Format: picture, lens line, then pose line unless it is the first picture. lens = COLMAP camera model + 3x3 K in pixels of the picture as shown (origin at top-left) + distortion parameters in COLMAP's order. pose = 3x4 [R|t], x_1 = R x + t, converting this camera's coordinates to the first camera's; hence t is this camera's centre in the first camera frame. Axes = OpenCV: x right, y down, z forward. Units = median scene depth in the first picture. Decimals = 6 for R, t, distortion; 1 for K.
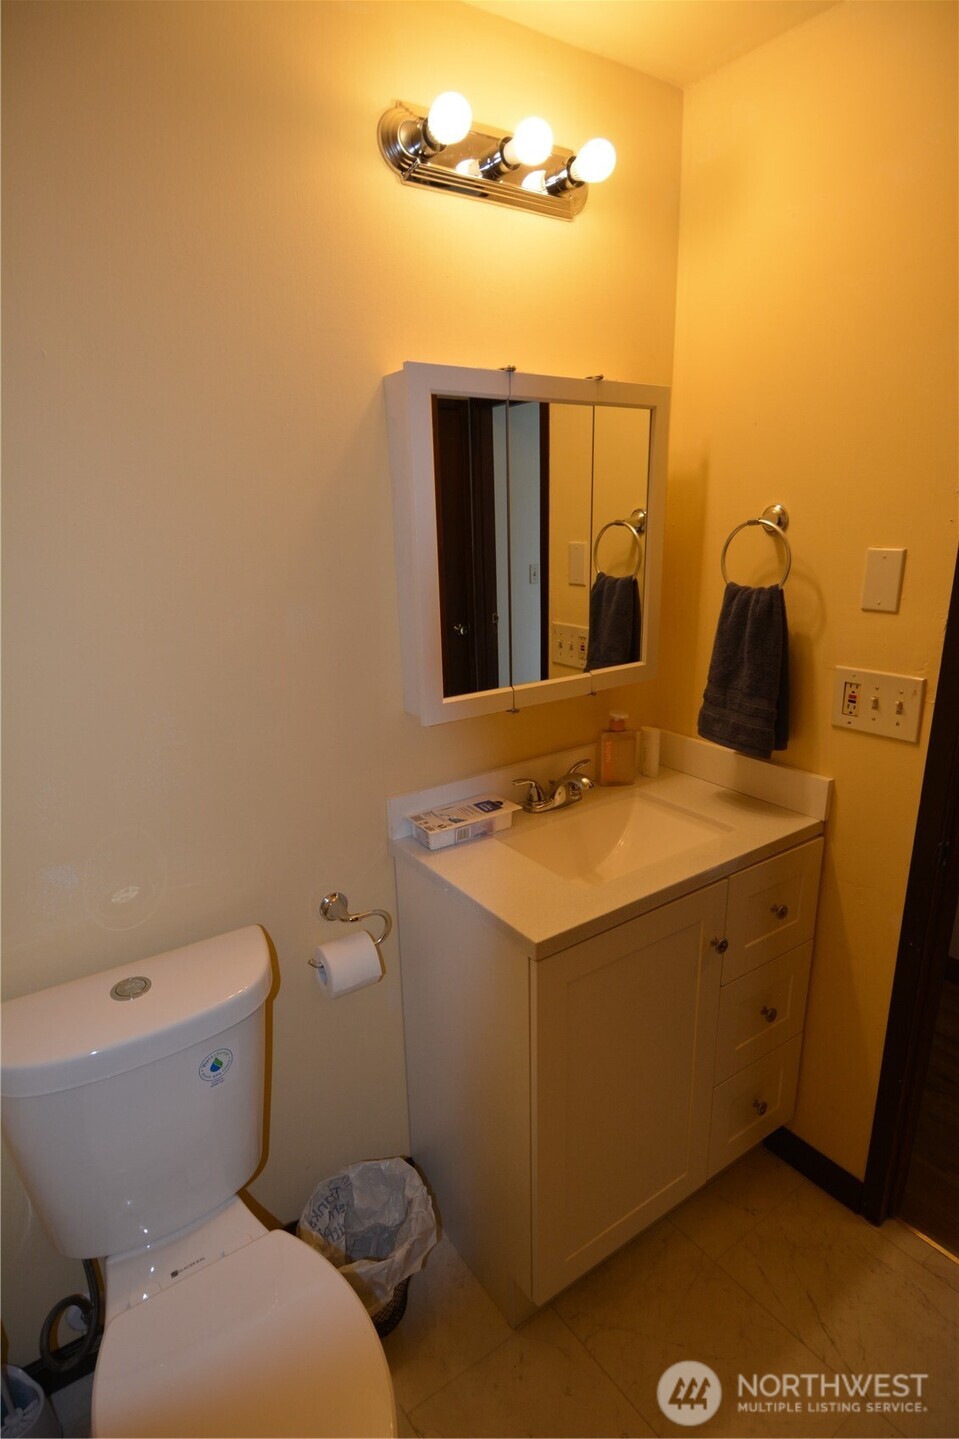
lens RADIAL K [[754.4, 0, 479.5], [0, 754.4, 719.5], [0, 0, 1]] dist [0.057245, -0.059477]
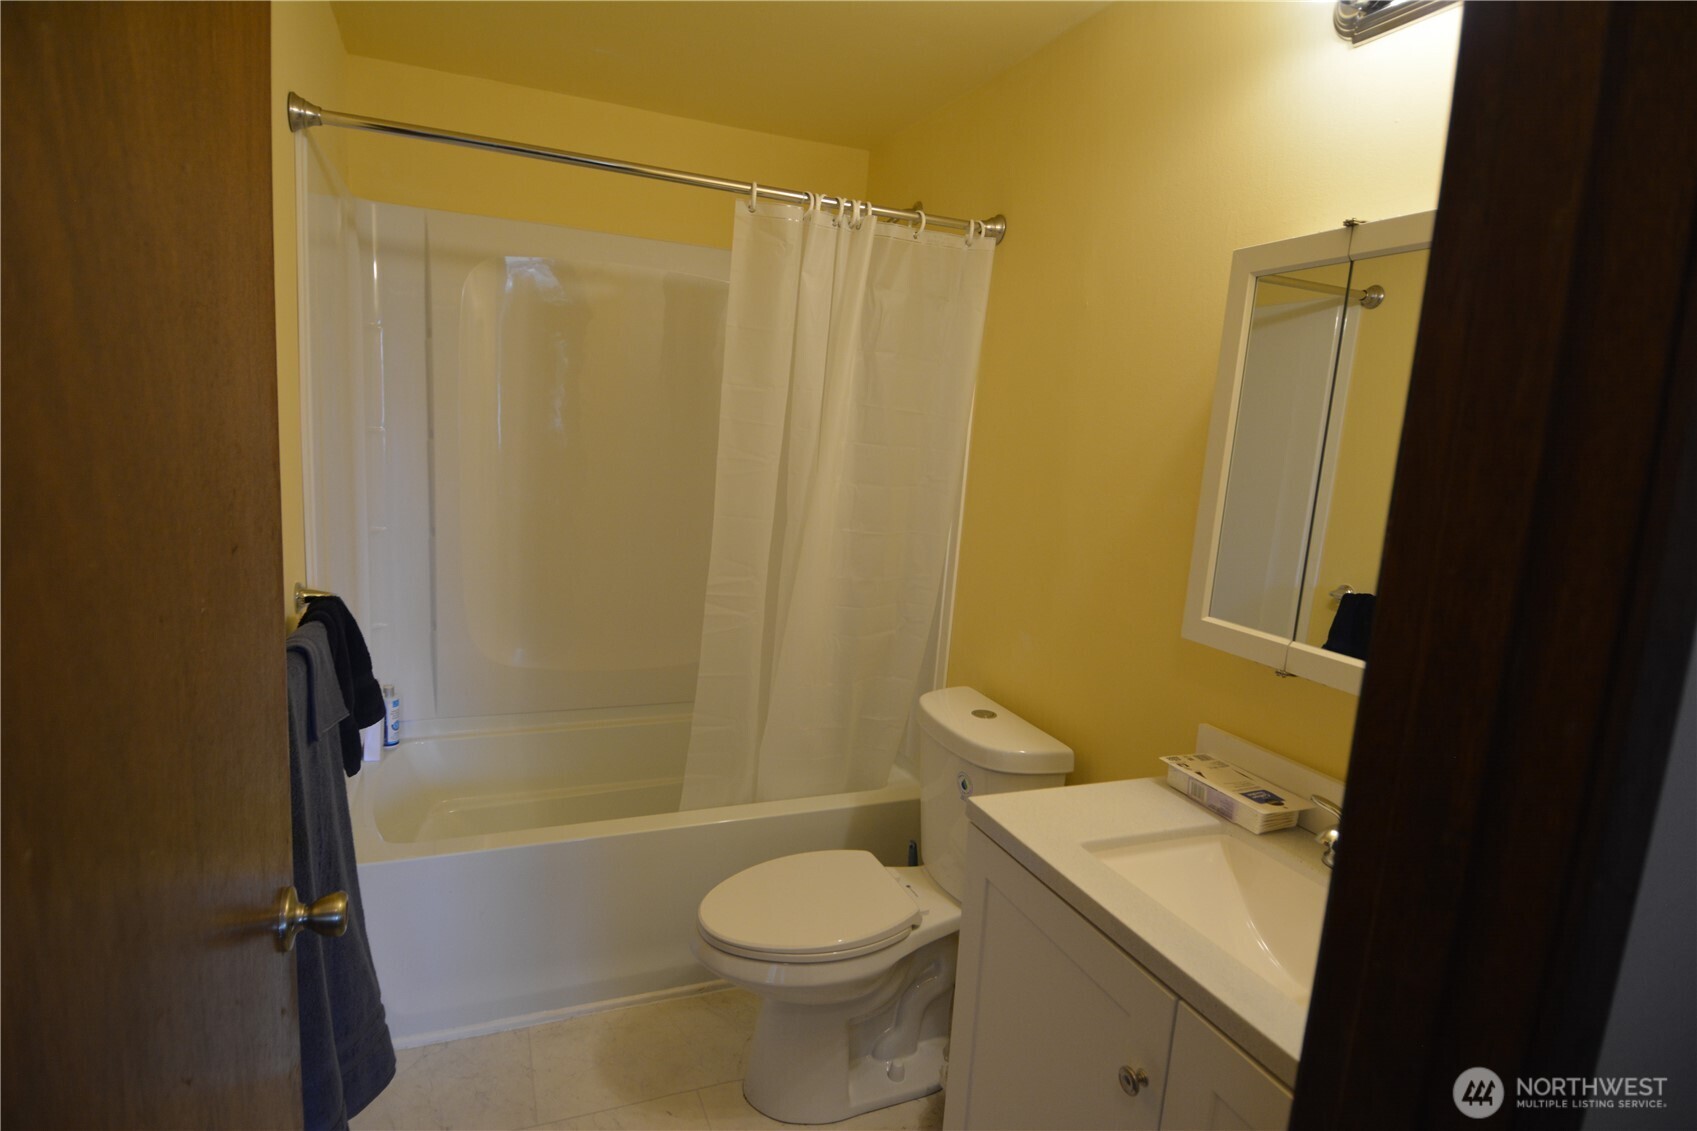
lens RADIAL K [[889.7, 0, 848.5], [0, 889.7, 565.5], [0, 0, 1]] dist [0.057245, -0.059477]
pose [[-0.196808, 0.163761, -0.966669, 0.978874], [-0.331176, 0.916898, 0.222755, -0.166225], [0.922816, 0.363978, -0.126219, 0.711455]]
